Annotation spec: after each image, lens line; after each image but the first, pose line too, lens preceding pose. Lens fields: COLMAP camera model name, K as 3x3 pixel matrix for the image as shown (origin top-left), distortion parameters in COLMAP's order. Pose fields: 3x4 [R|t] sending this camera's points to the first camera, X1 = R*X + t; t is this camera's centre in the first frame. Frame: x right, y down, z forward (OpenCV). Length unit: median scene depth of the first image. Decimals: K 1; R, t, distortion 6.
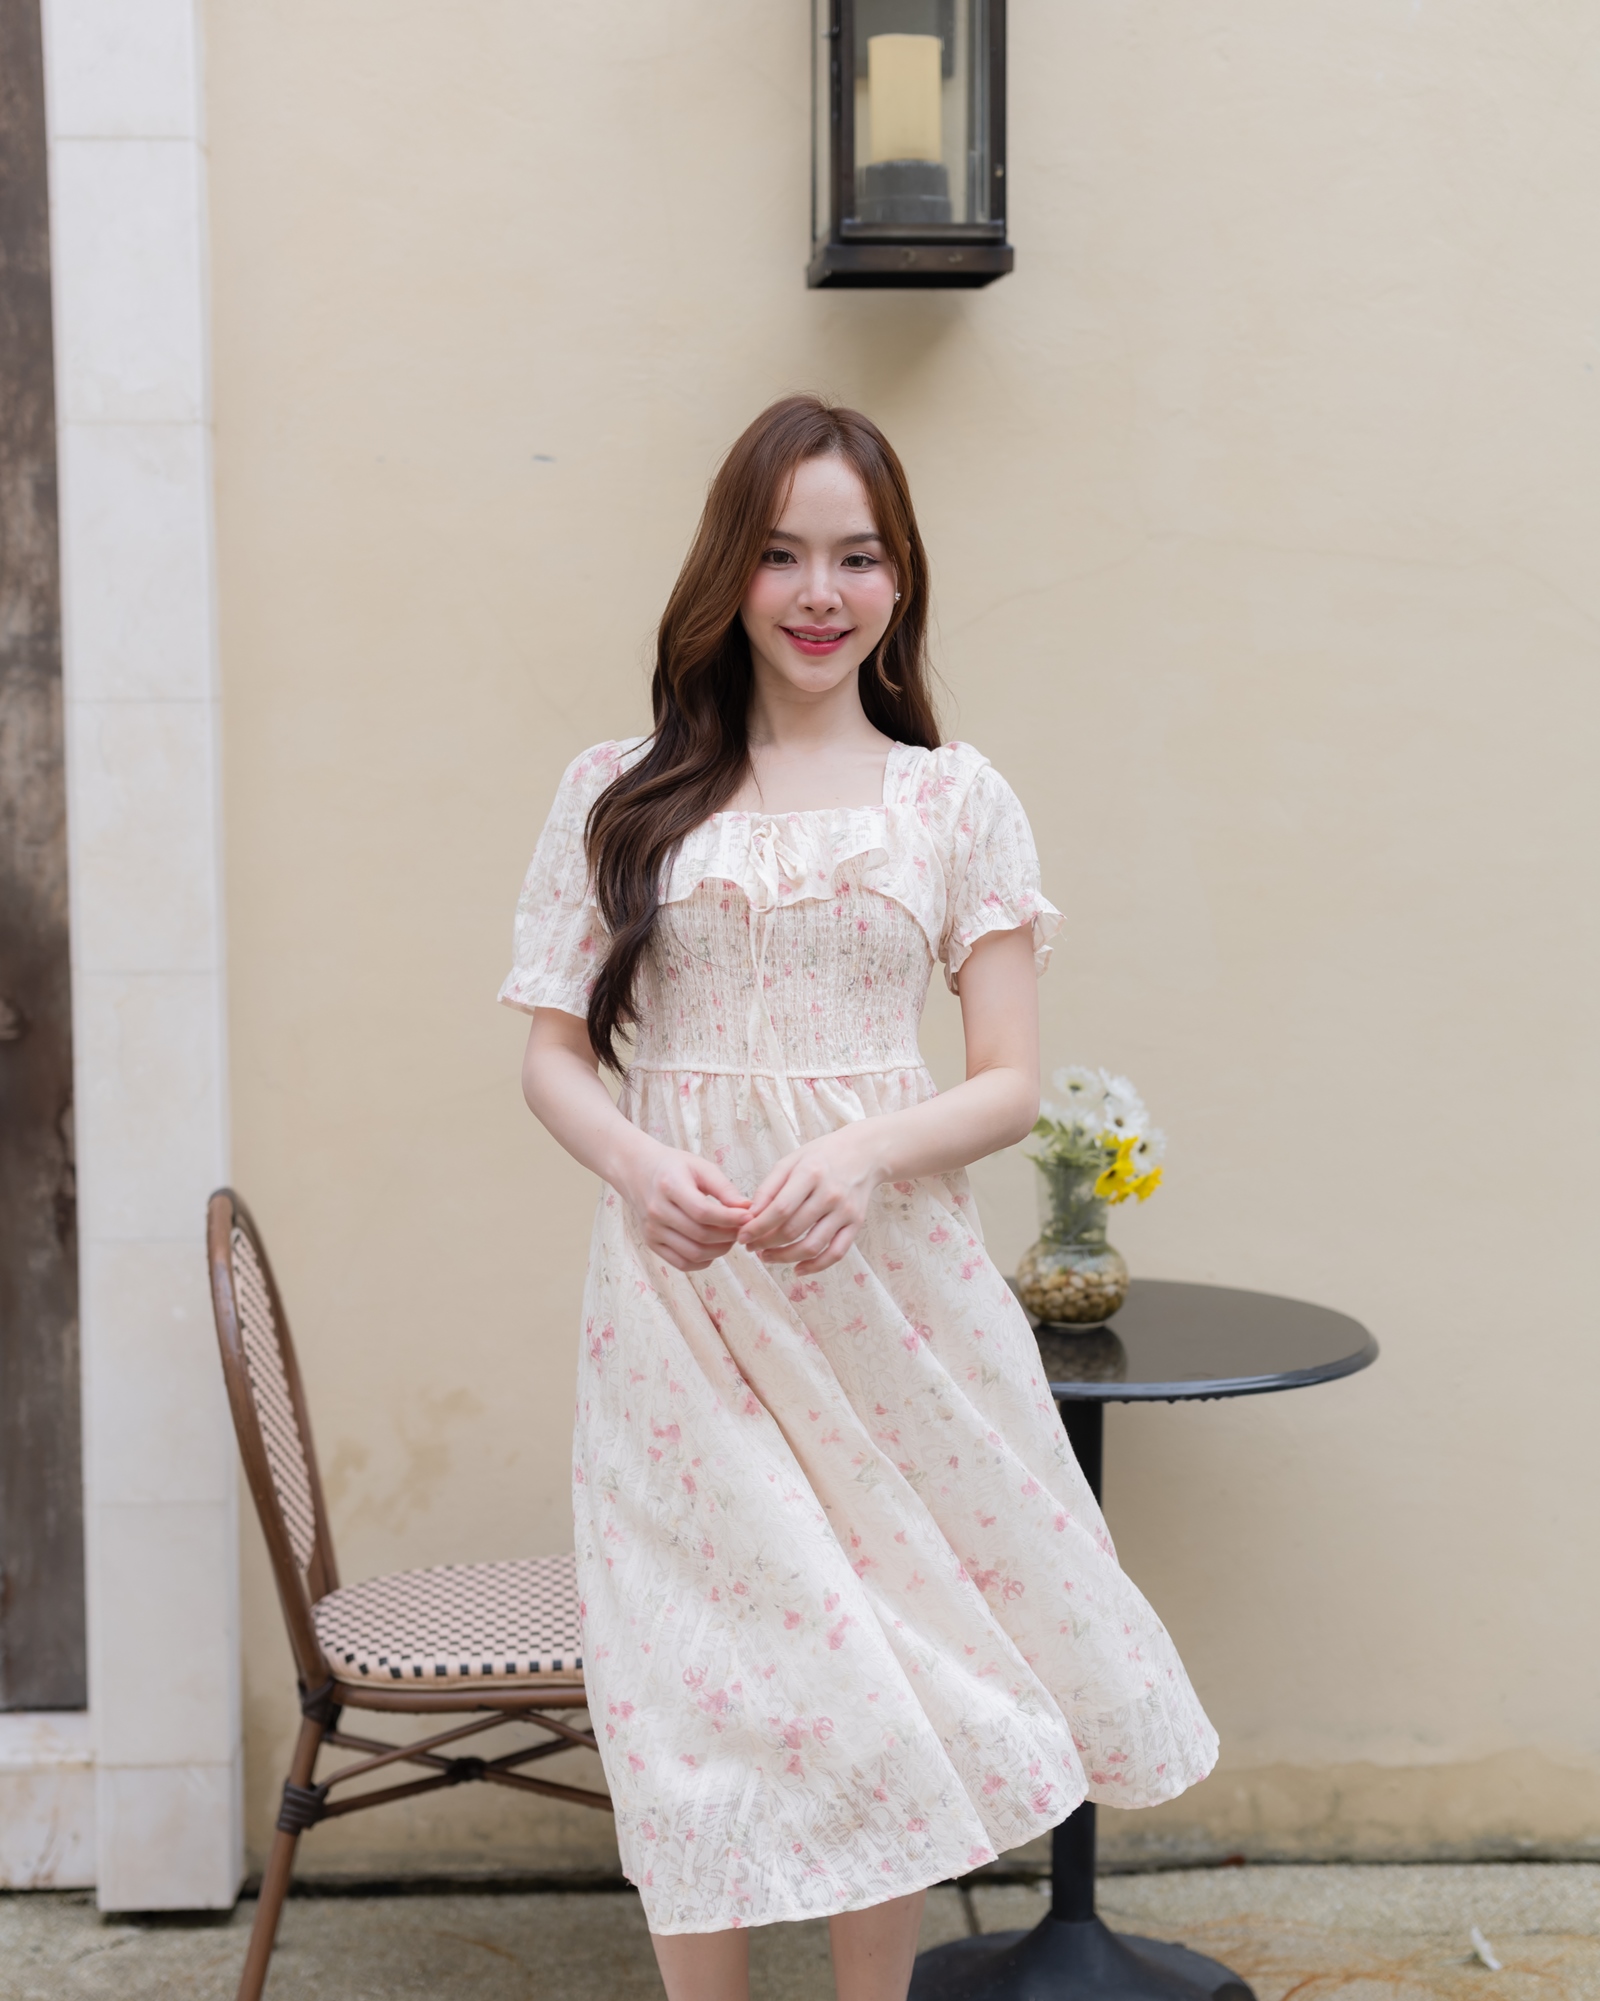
lens RADIAL K [[3474.5, 0, 802.6], [0, 3474.5, 1010.5], [0, 0, 1]] dist [0.093649, 0.000000]
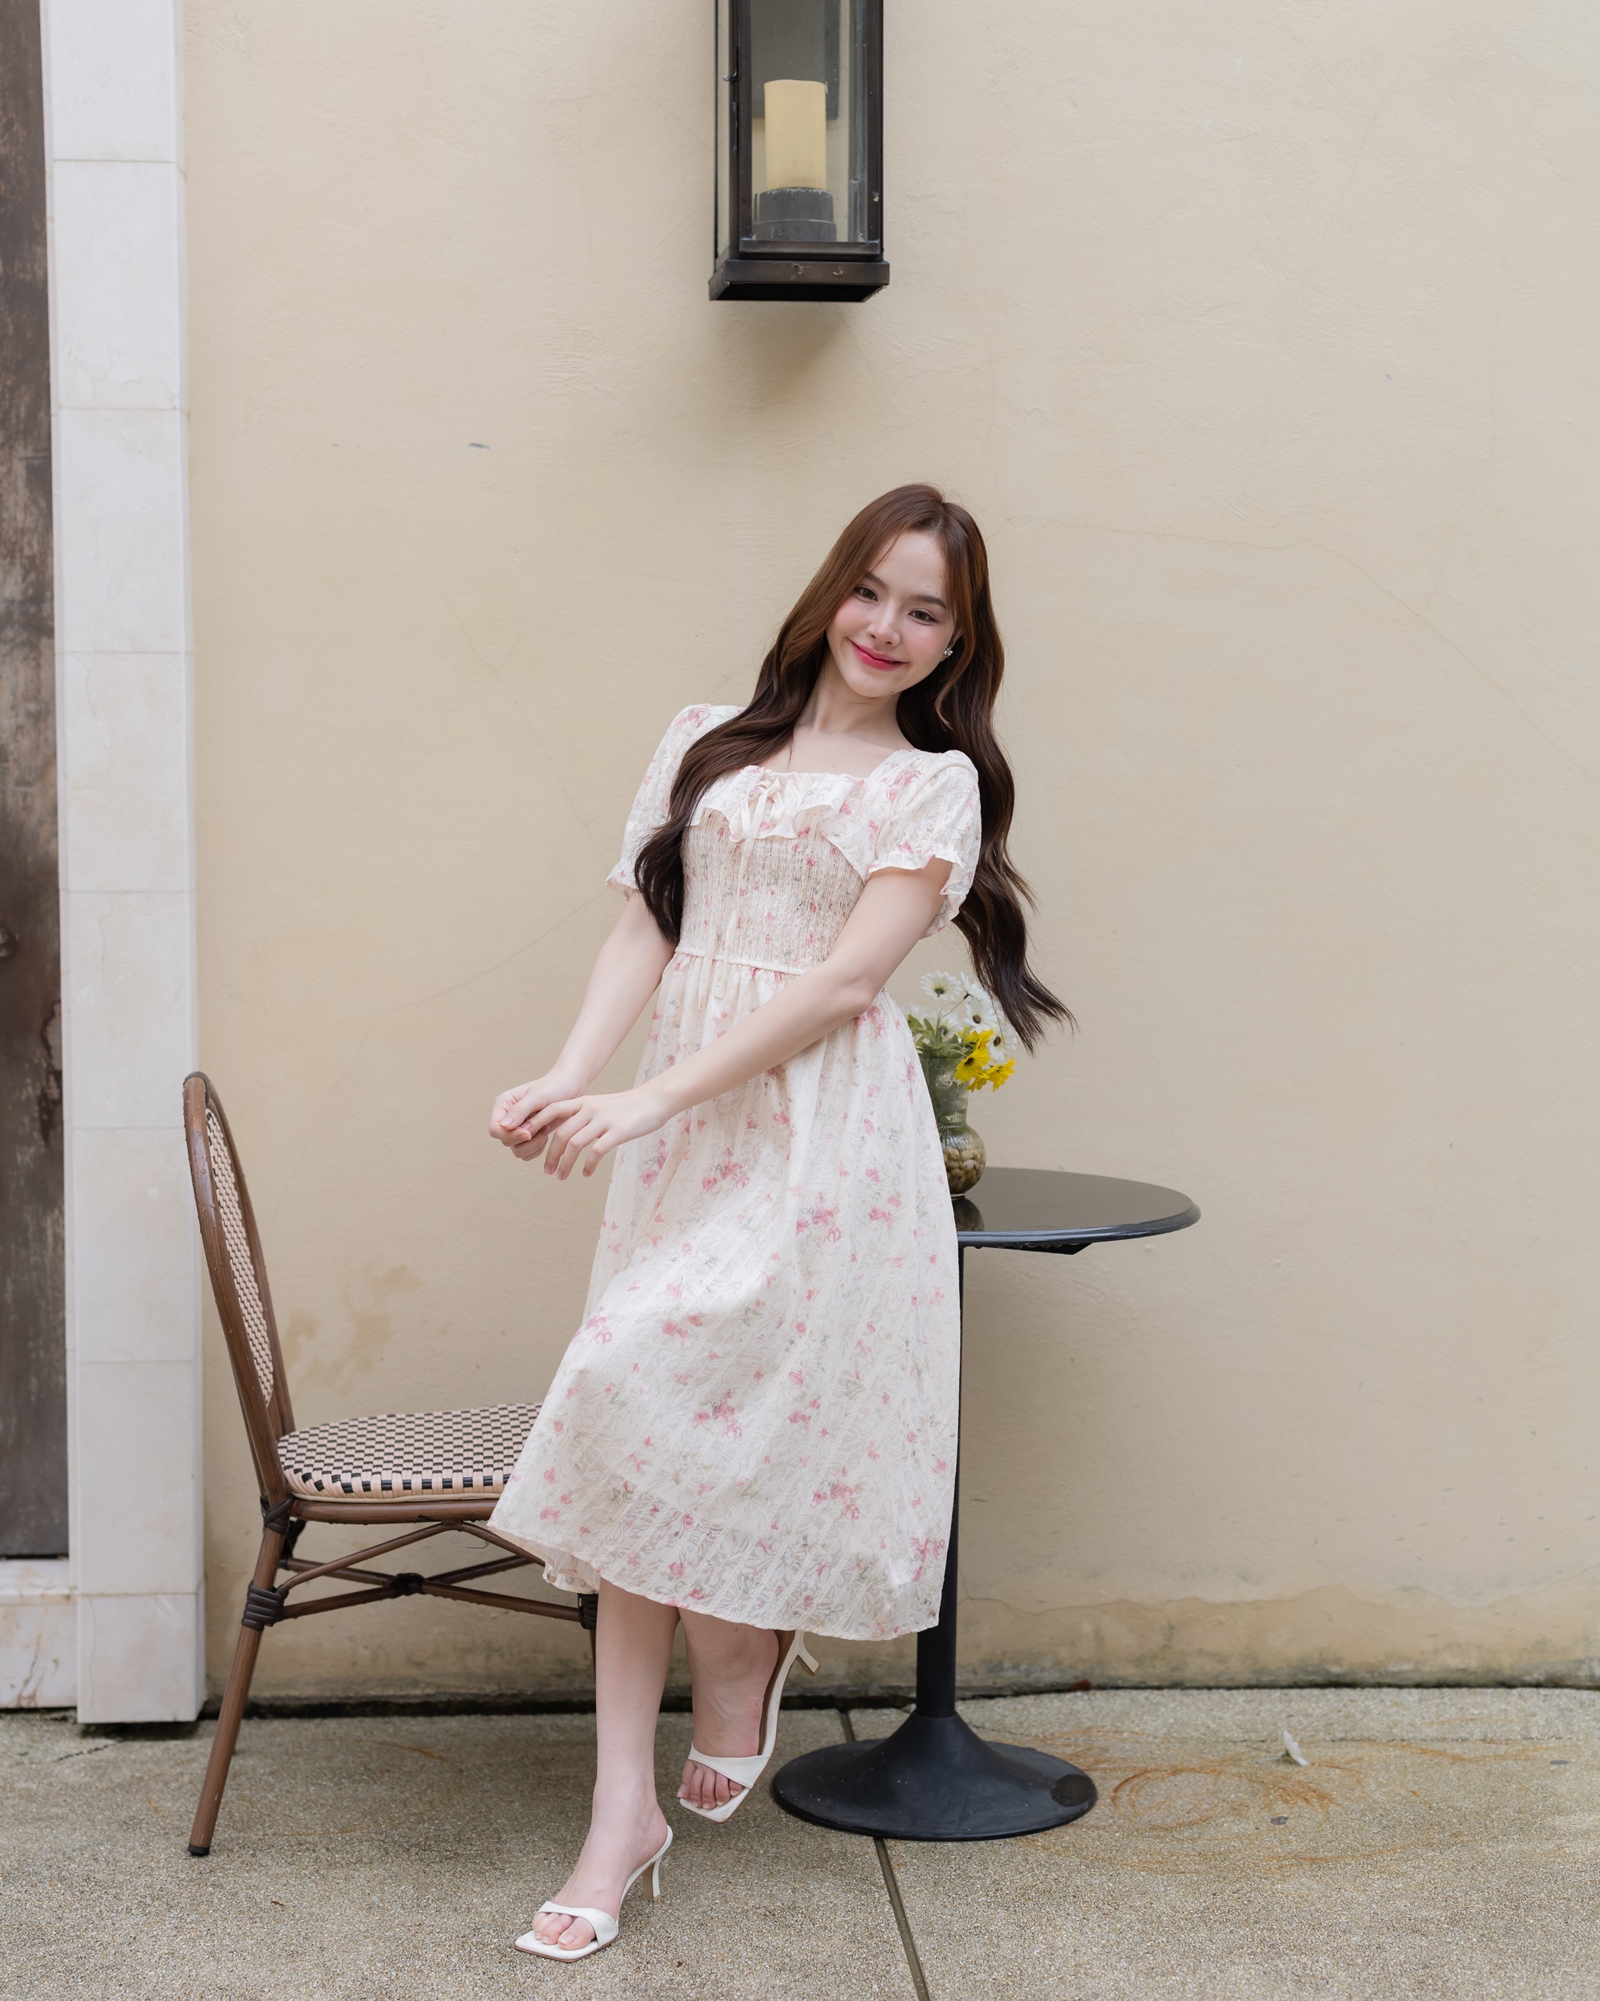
lens RADIAL K [[3474.5, 0, 805.9], [0, 3474.5, 1012.8], [0, 0, 1]] dist [0.093649, 0.000000]
pose [[0.999638, 0.004443, 0.026539, 0.003304], [-0.003984, 0.999842, -0.017322, 0.046431], [-0.026612, 0.017210, 0.999498, -0.140452]]
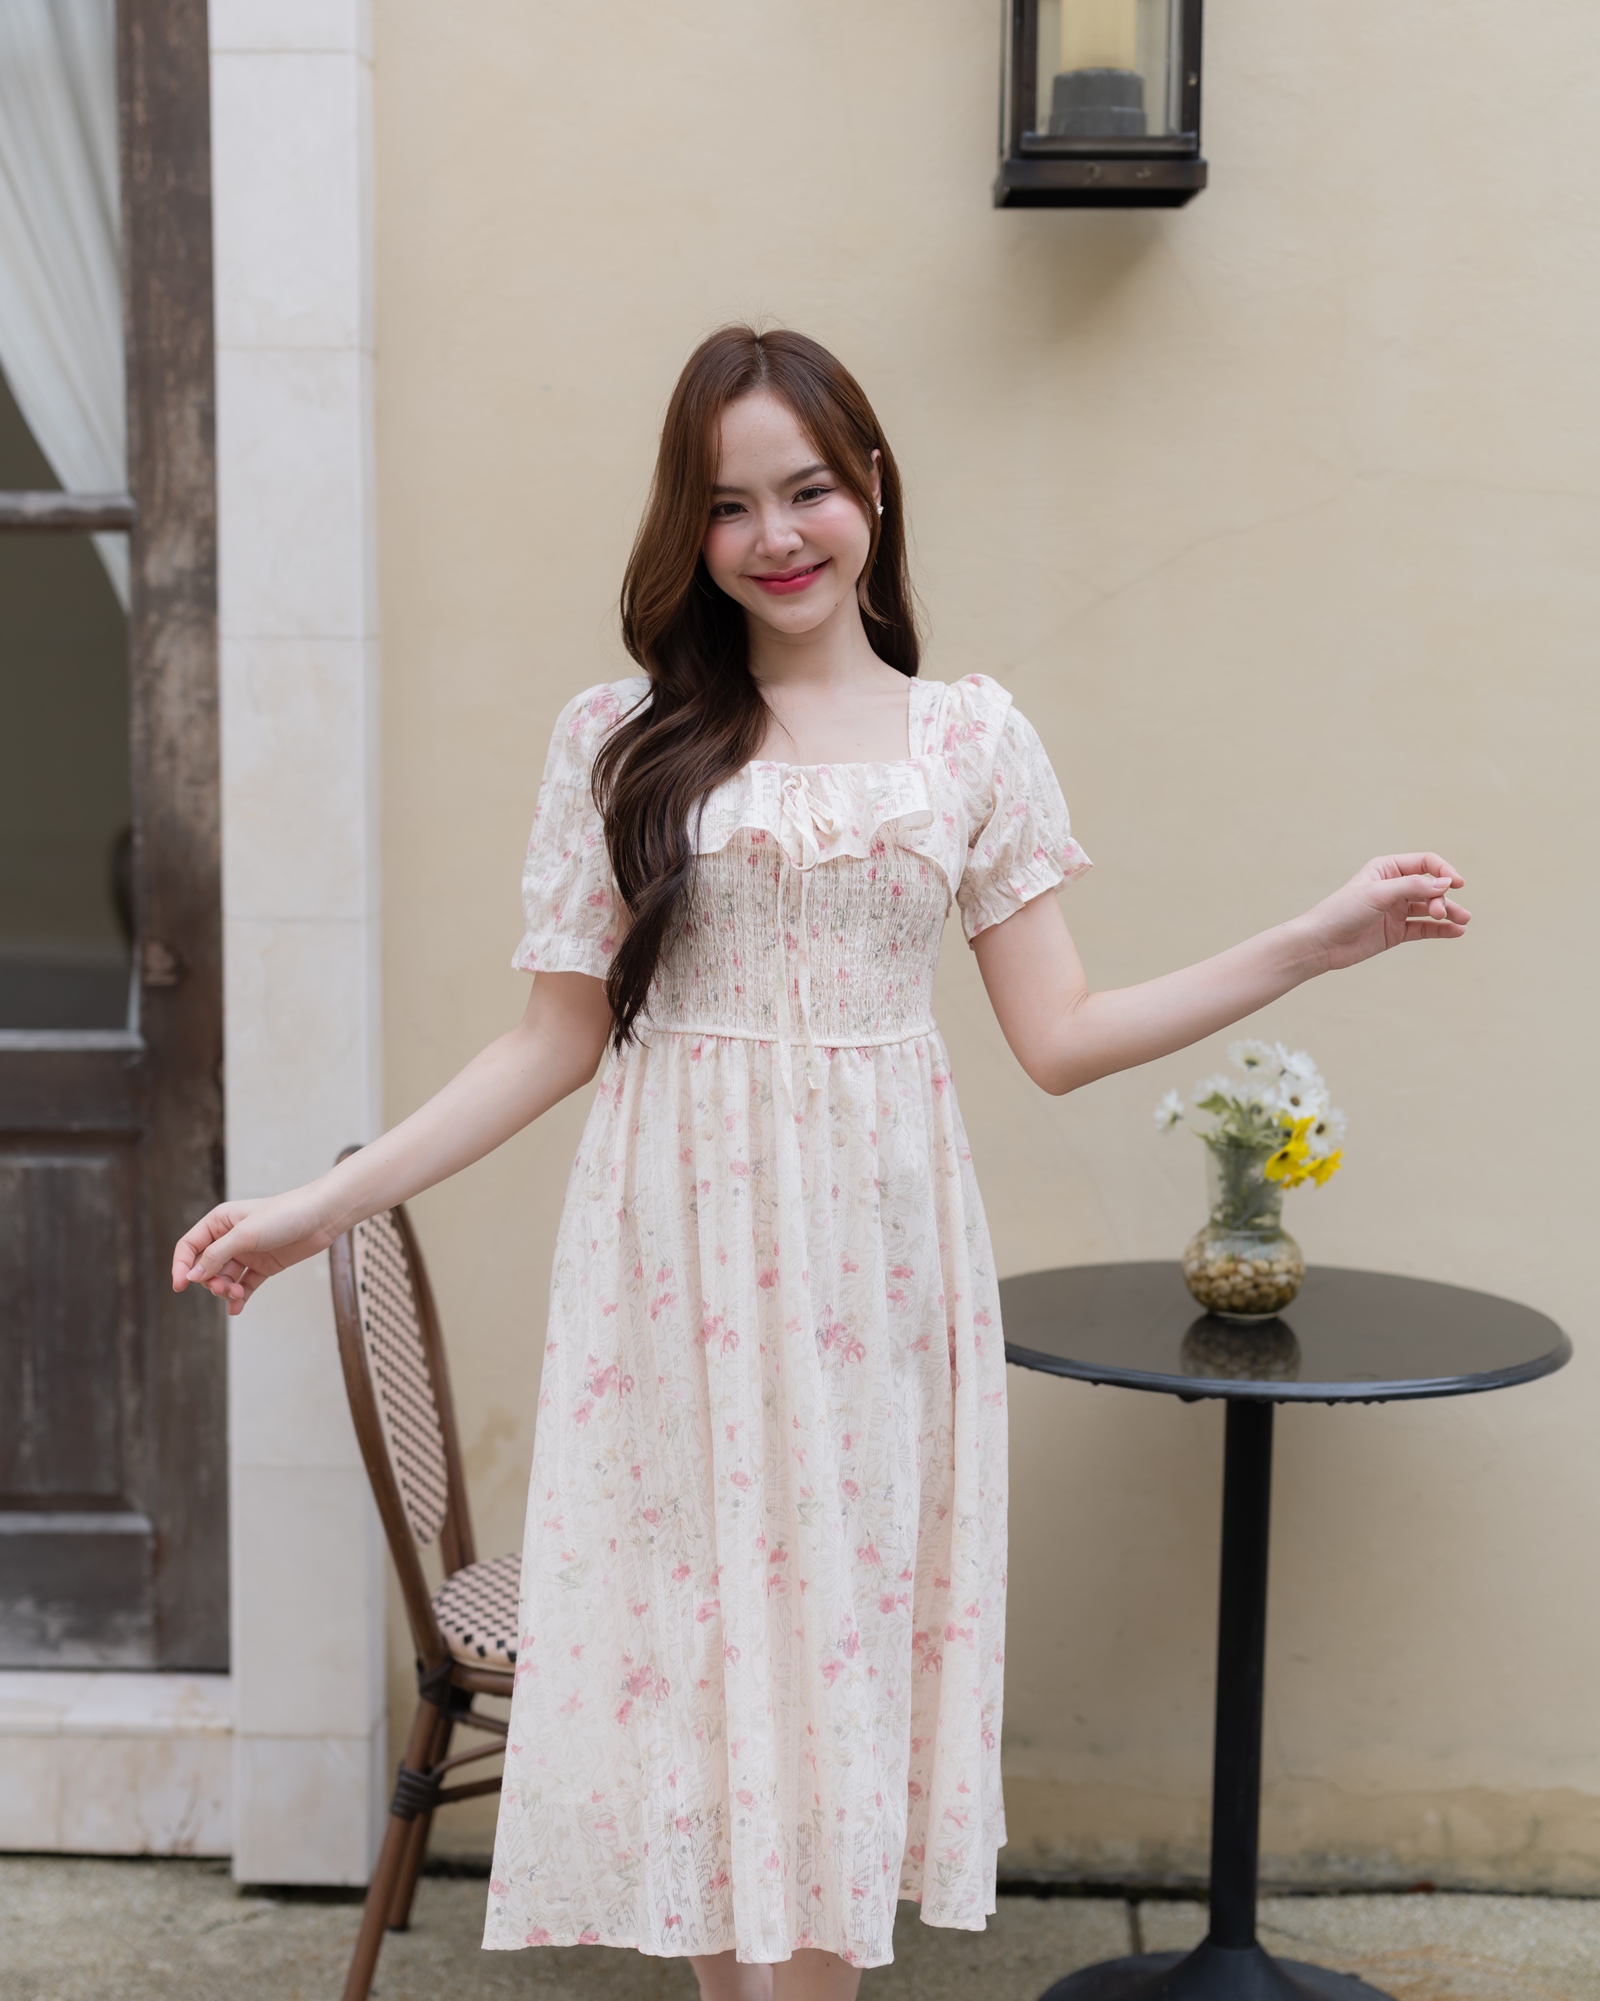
lens RADIAL K [[3474.5, 0, 800.7], [0, 3474.5, 1012.1], [0, 0, 1]] dist [0.093649, 0.000000]
pose [[0.994921, 0.022676, -0.098074, 0.046130], [-0.021351, 0.999666, 0.014539, -0.002271], [0.098371, -0.012371, 0.995073, 0.051726]]
